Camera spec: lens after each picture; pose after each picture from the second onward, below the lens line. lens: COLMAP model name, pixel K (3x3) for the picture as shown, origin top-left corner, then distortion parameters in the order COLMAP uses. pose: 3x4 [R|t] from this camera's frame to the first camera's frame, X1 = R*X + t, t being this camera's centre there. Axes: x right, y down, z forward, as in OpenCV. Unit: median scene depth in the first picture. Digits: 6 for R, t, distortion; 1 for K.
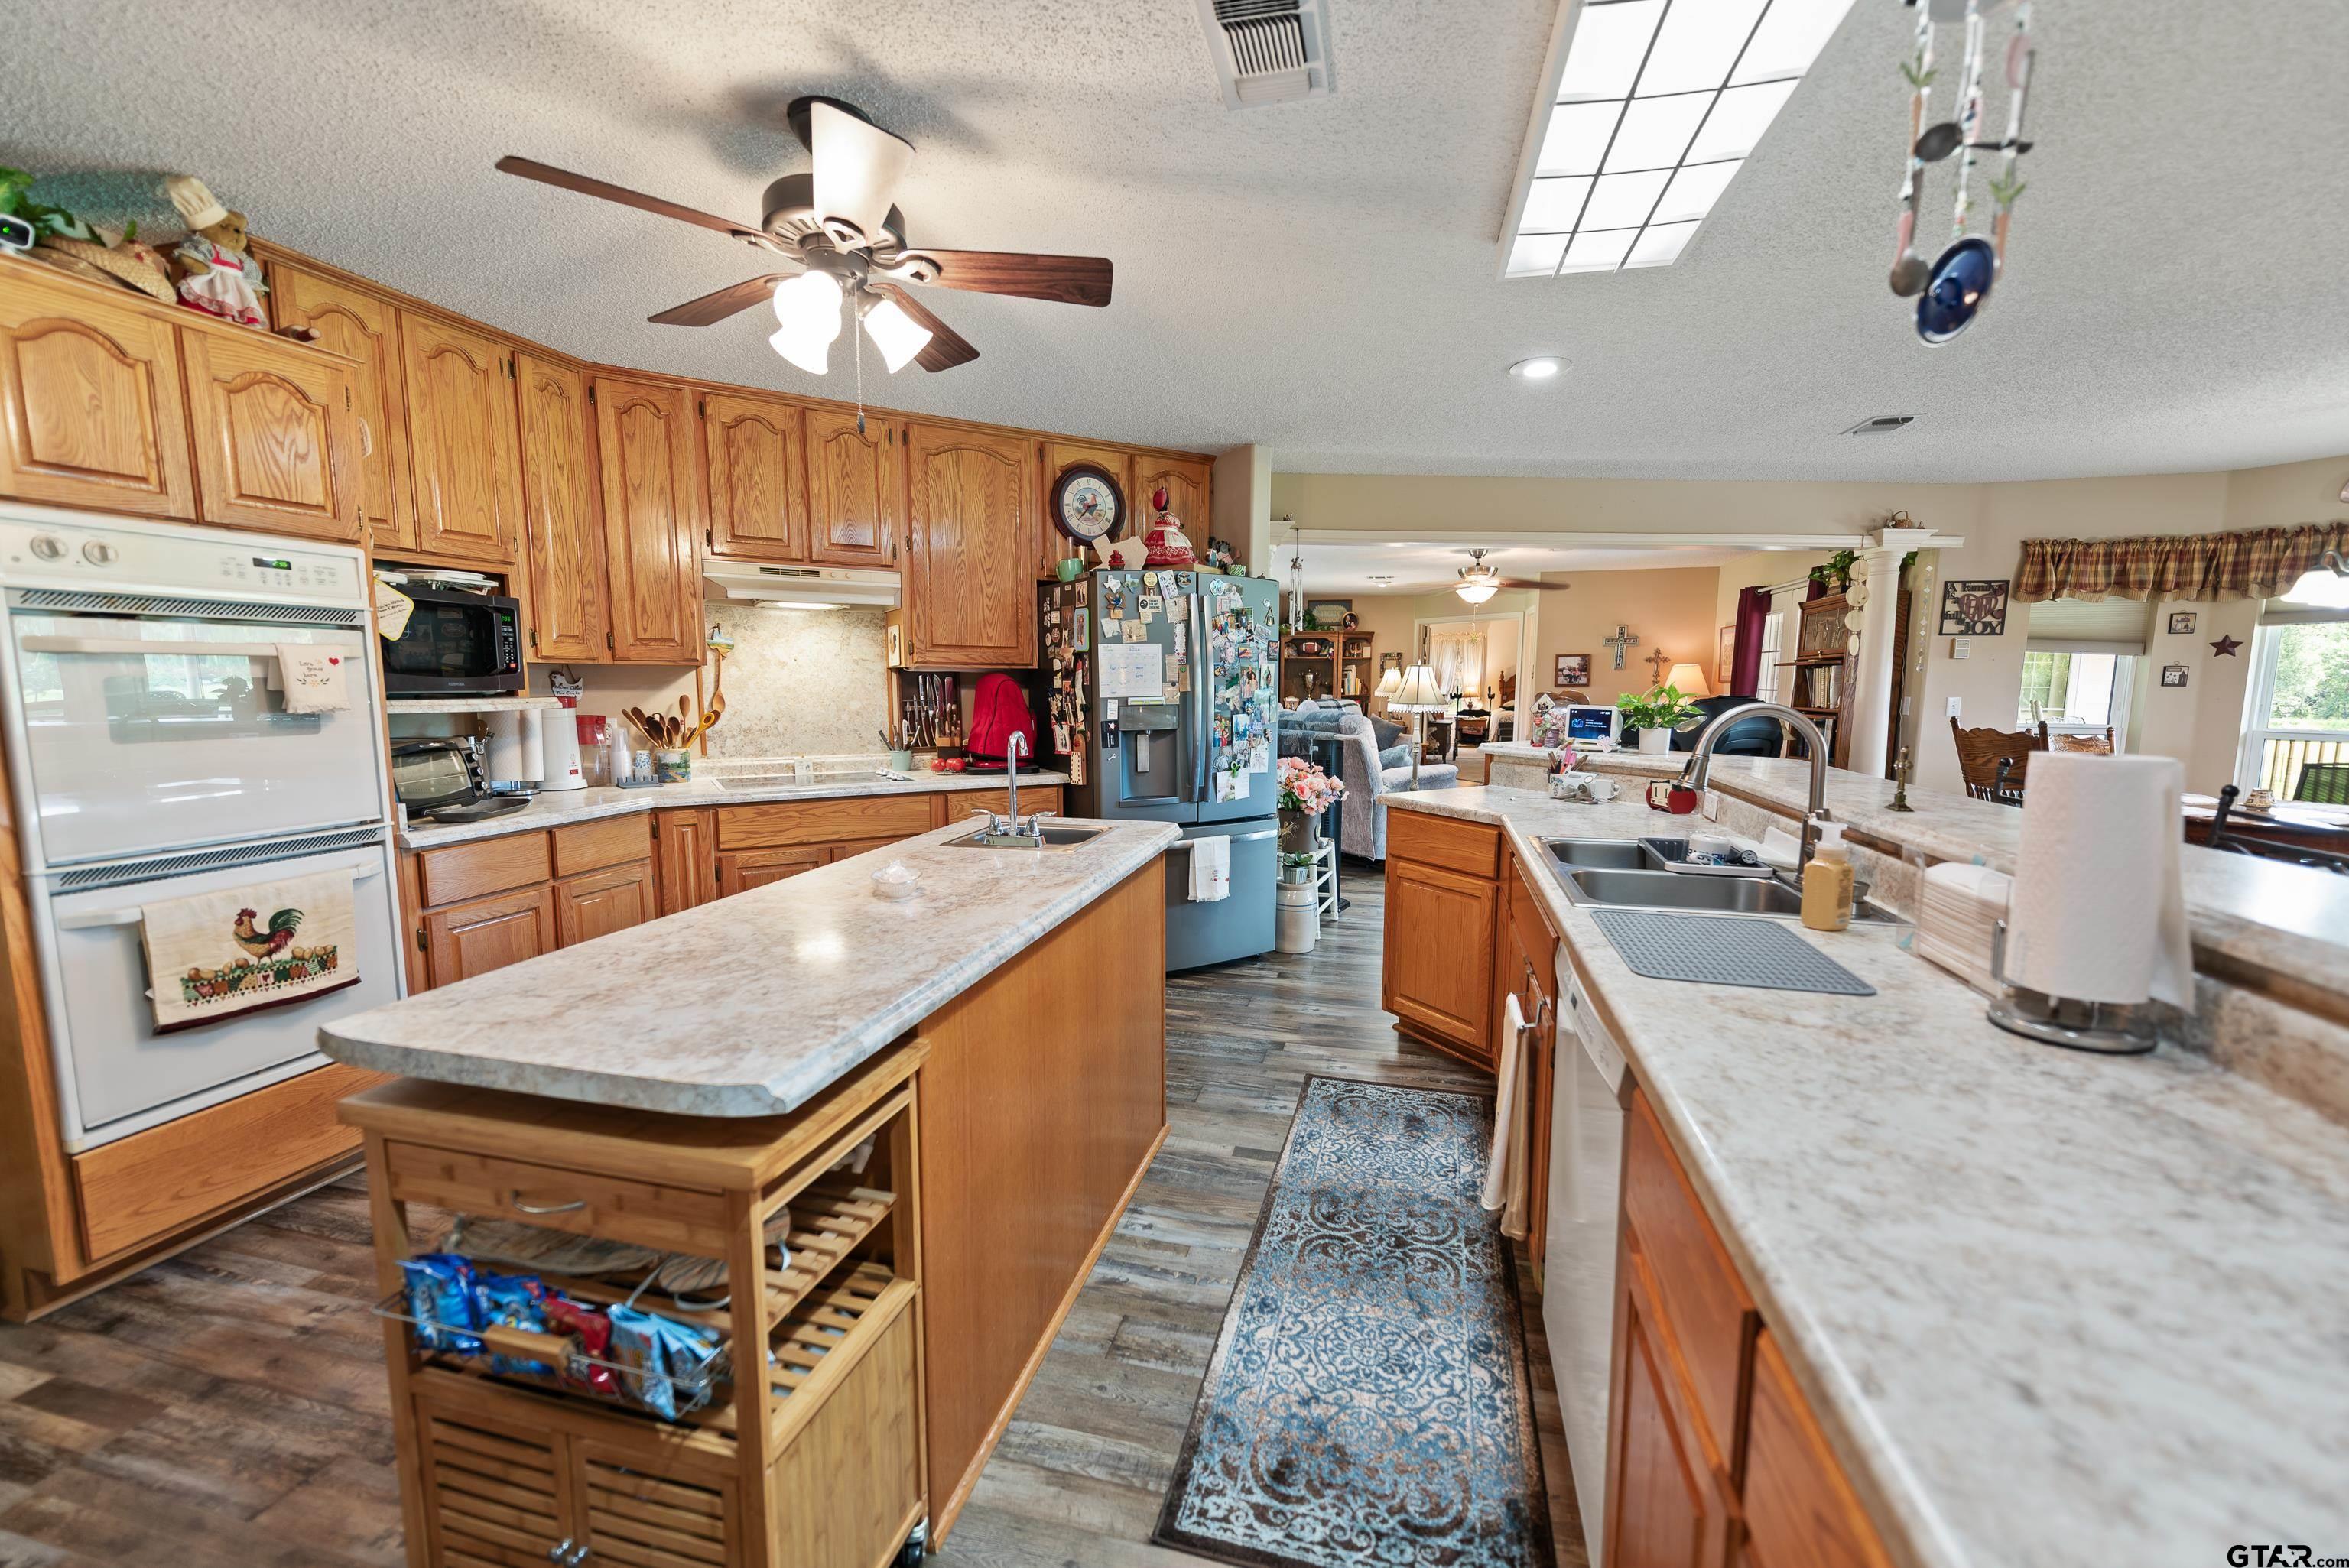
lens RADIAL K [[931.3, 0, 1177.4], [0, 931.3, 792.0], [0, 0, 1]] dist [0.017030, -0.005059]
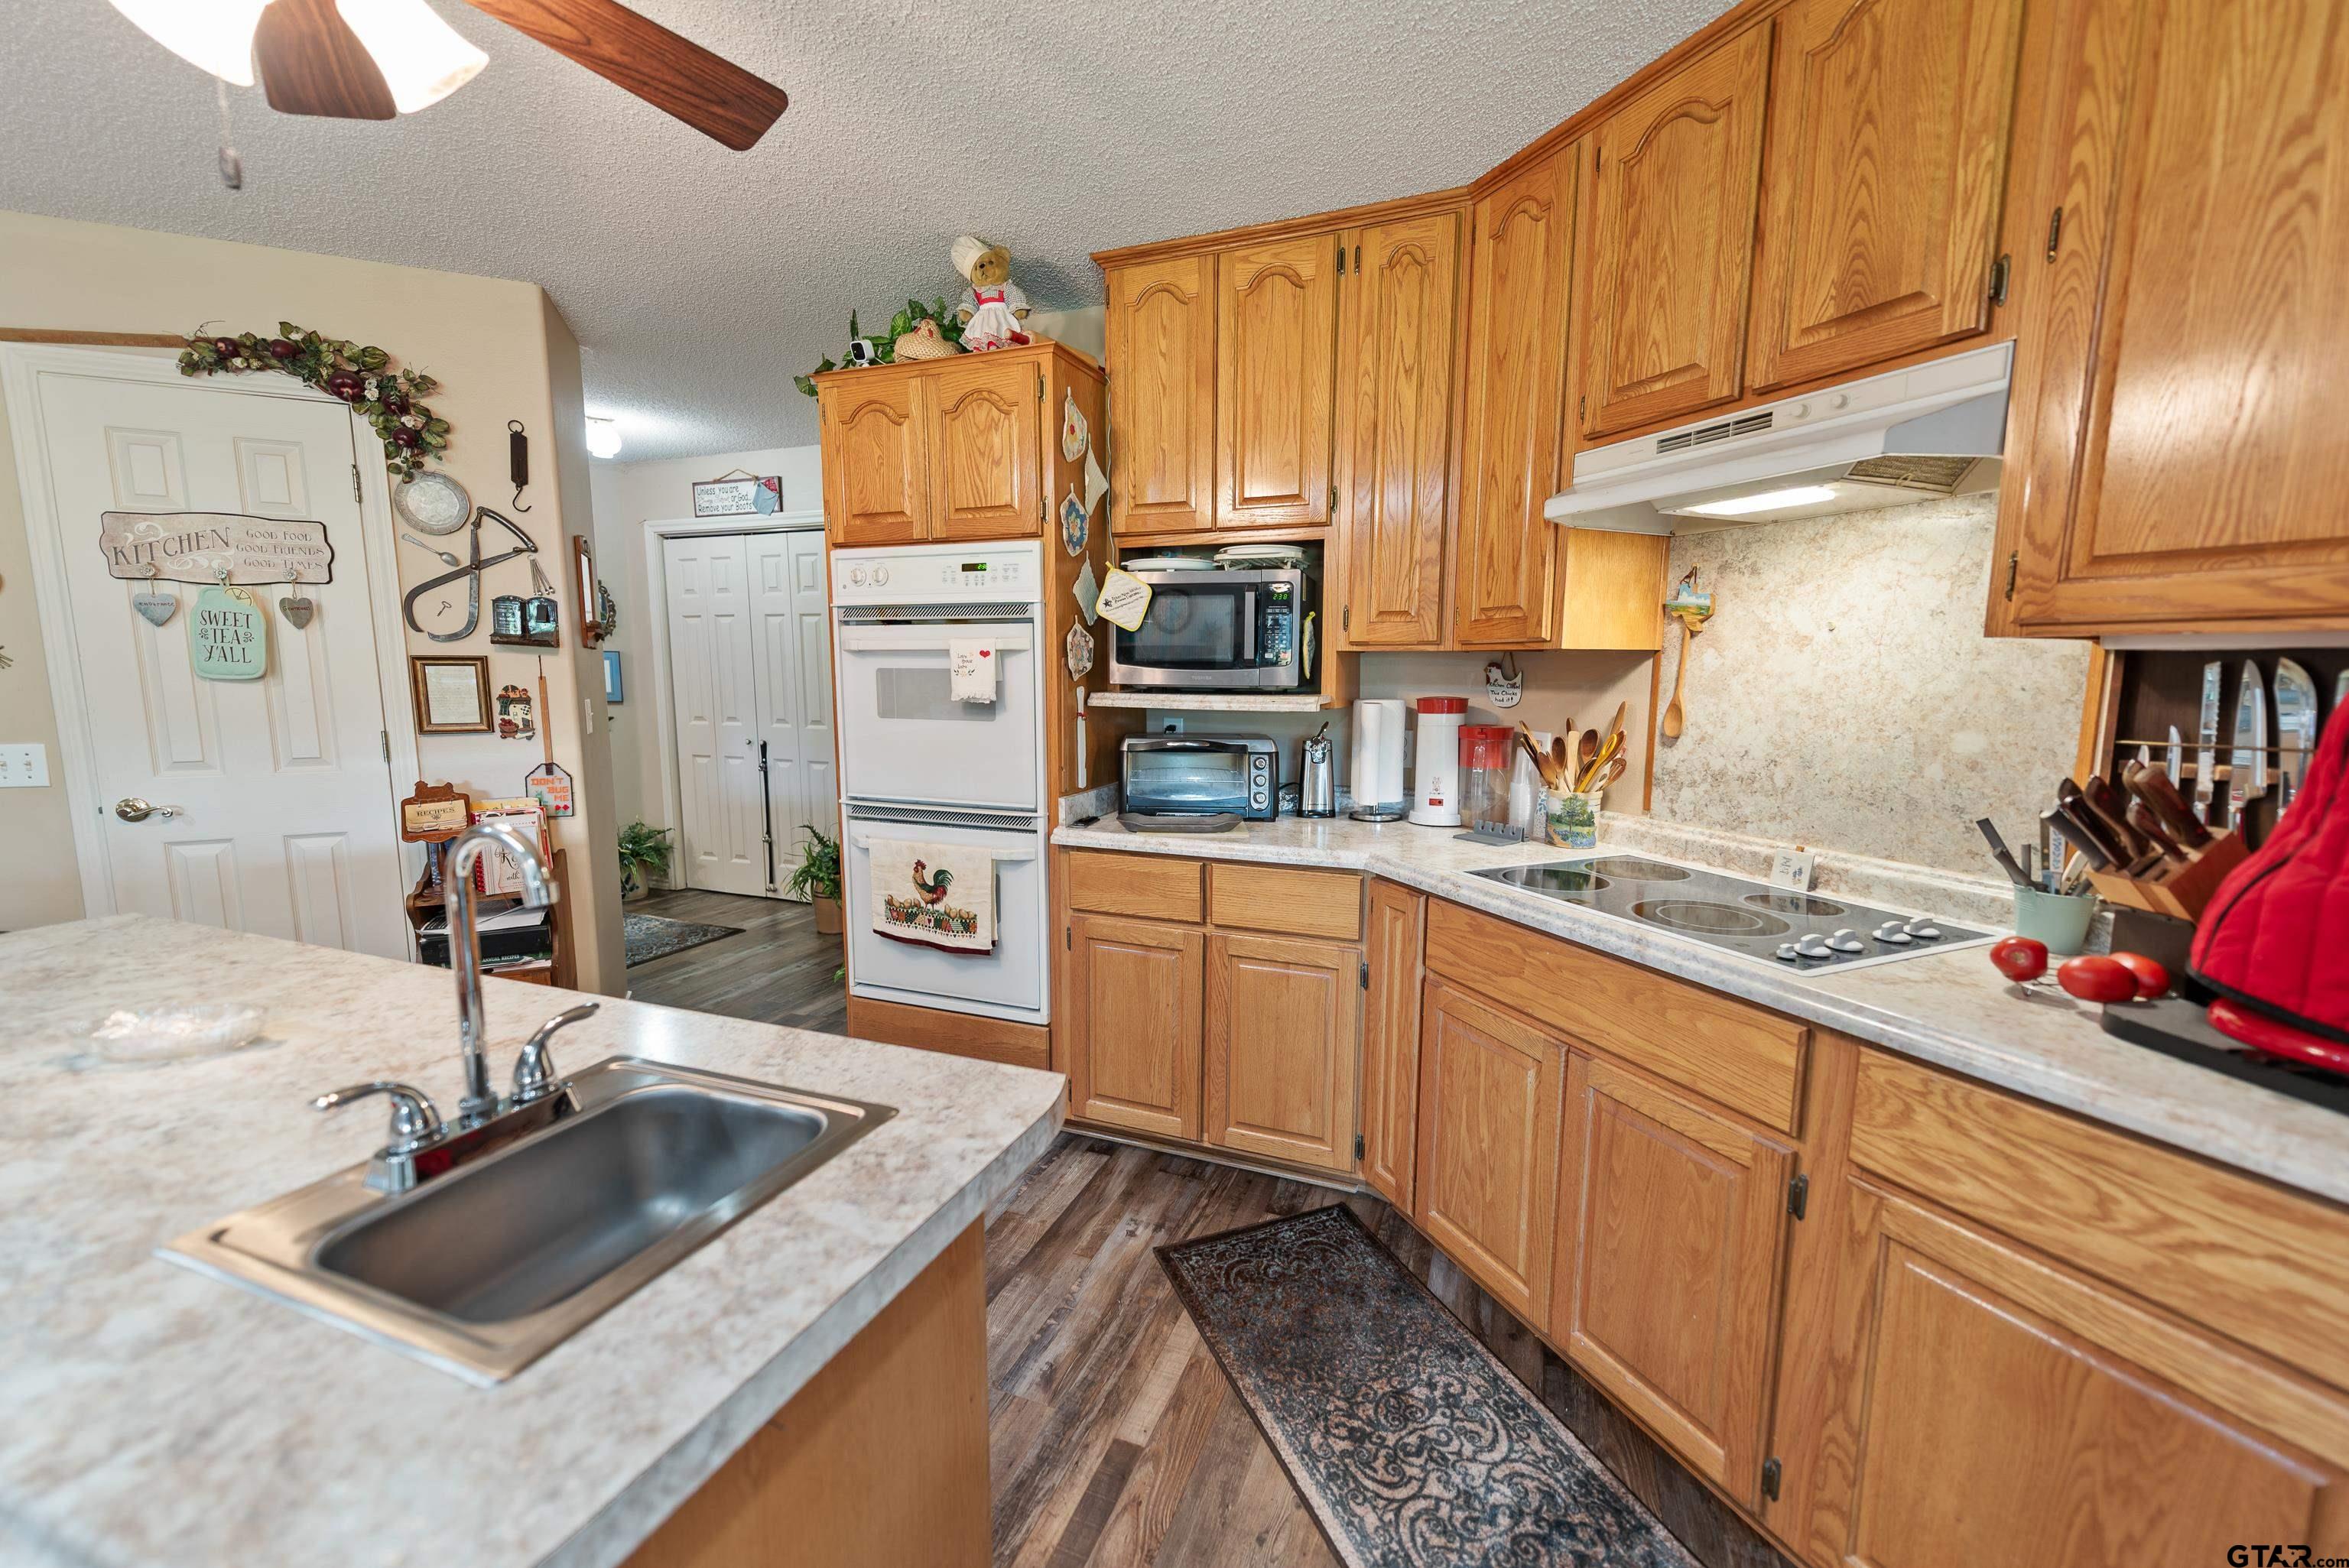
lens RADIAL K [[931.3, 0, 1177.4], [0, 931.3, 792.0], [0, 0, 1]] dist [0.017030, -0.005059]
pose [[-0.121732, 0.126897, -0.984418, 0.073390], [-0.125120, 0.981920, 0.142047, -0.092464], [0.984645, 0.140462, -0.103654, 0.765998]]
